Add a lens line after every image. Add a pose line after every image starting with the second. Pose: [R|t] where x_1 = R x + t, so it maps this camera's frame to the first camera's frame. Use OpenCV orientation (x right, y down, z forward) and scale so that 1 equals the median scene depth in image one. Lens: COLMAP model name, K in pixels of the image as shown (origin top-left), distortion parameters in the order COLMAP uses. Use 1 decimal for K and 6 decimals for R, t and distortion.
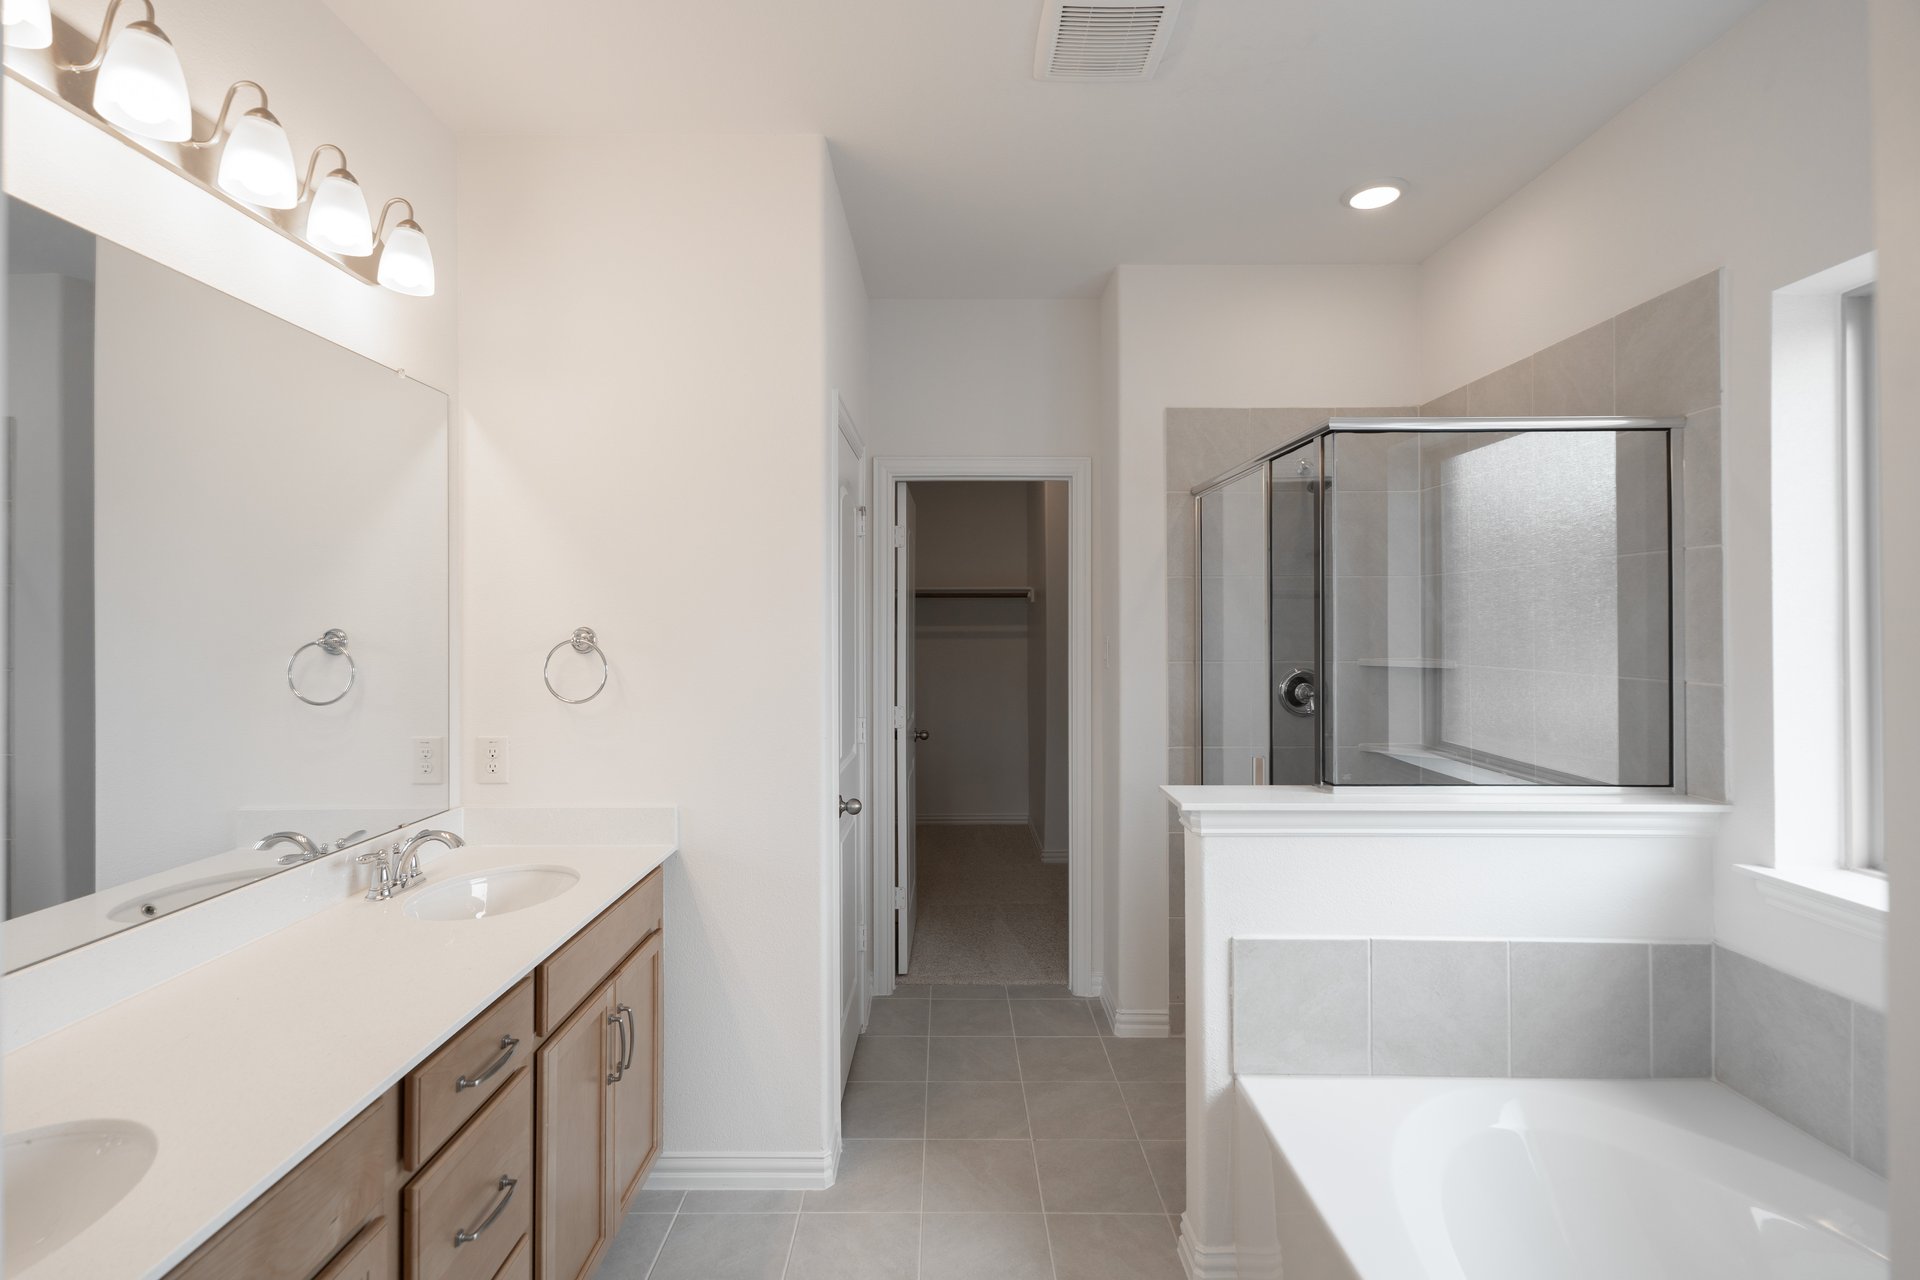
lens RADIAL K [[874.5, 0, 957.2], [0, 874.5, 612.5], [0, 0, 1]] dist [0.000024, -0.000006]
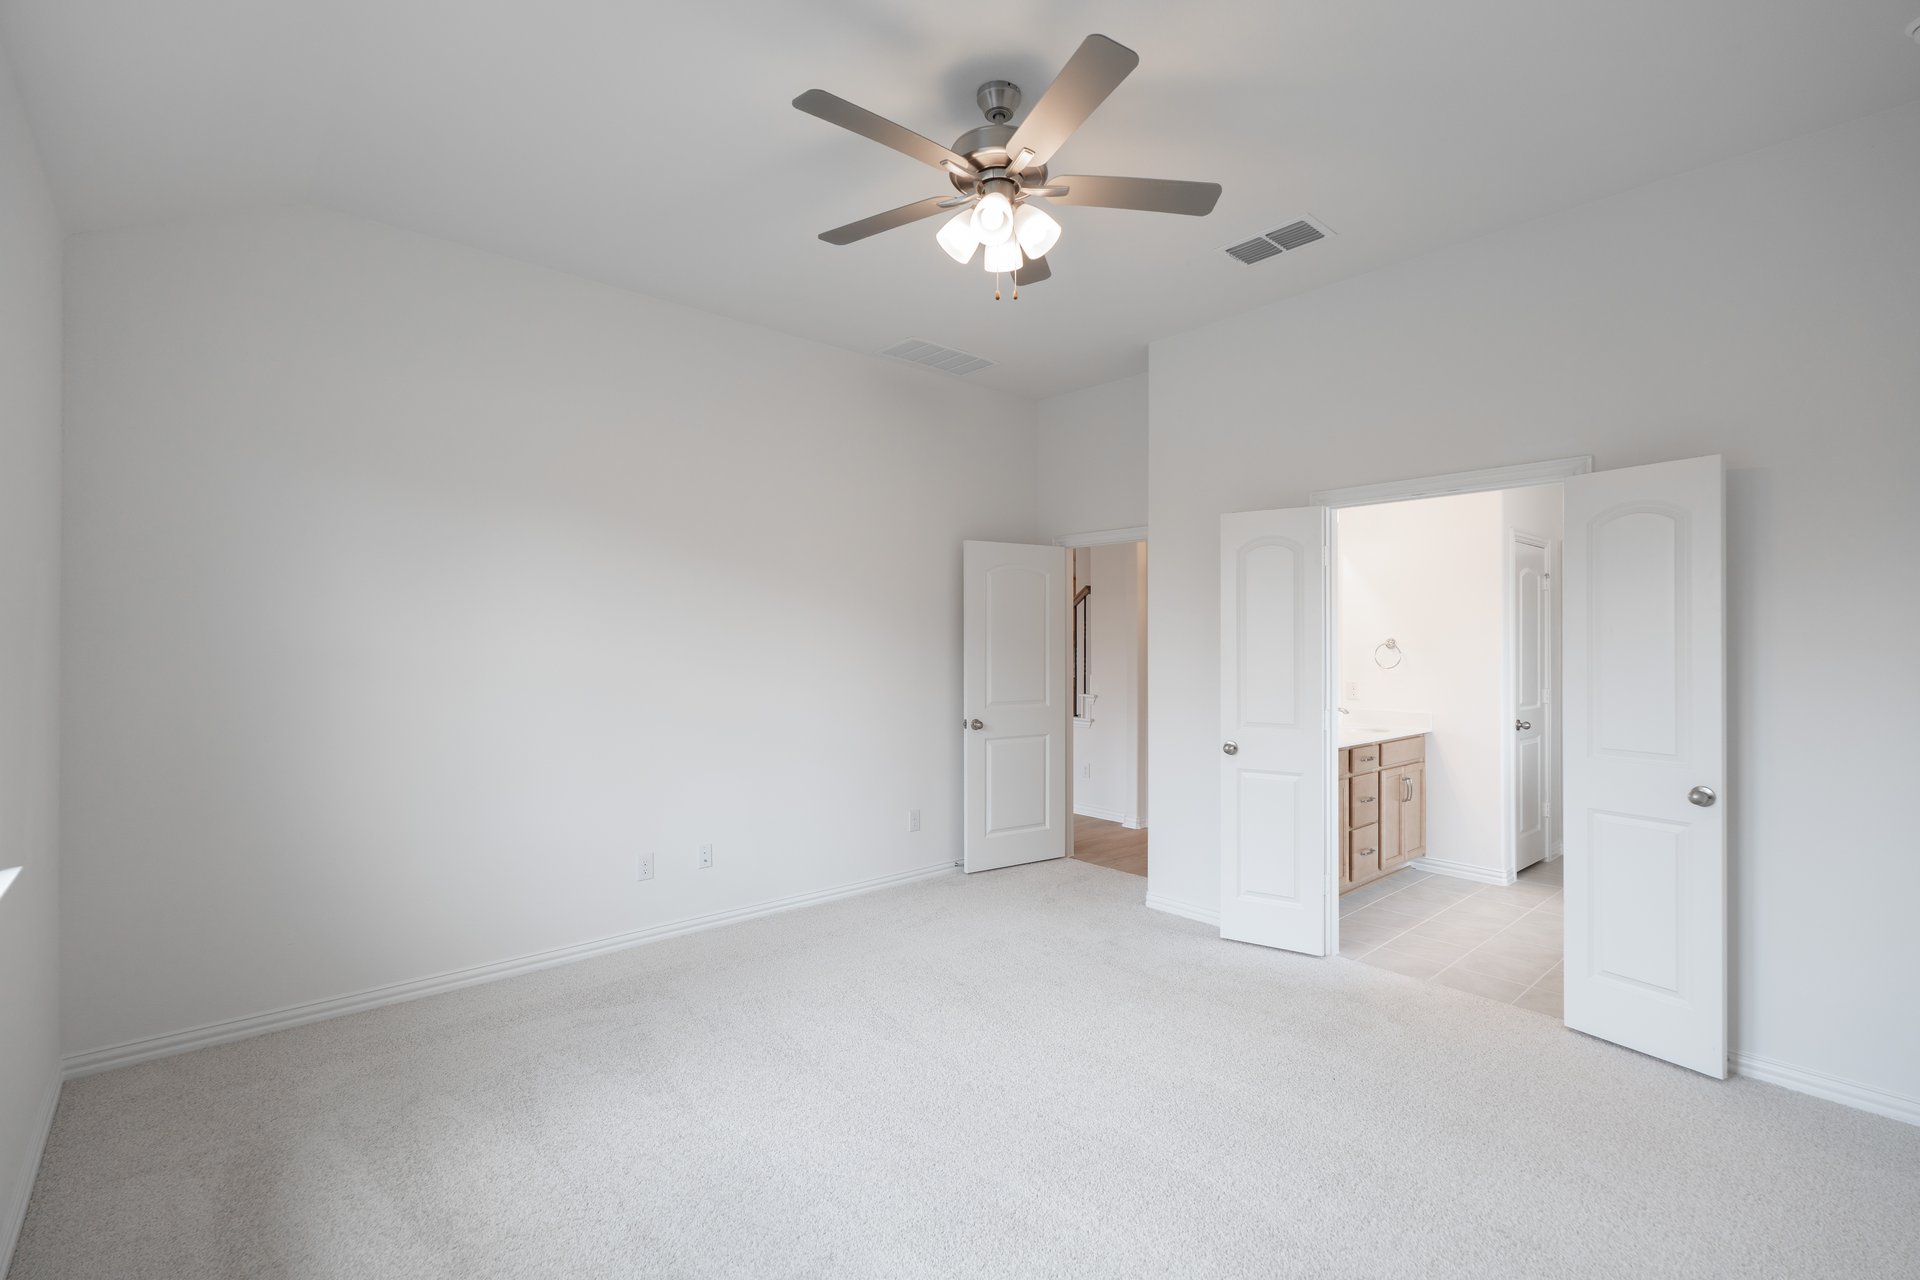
lens RADIAL K [[864.8, 0, 960.0], [0, 864.8, 640.0], [0, 0, 1]] dist [-0.000298, -0.000029]
pose [[0.668930, -0.002208, -0.743322, 0.582071], [0.004717, 0.999988, 0.001274, 0.011798], [0.743310, -0.004359, 0.668933, -1.555243]]
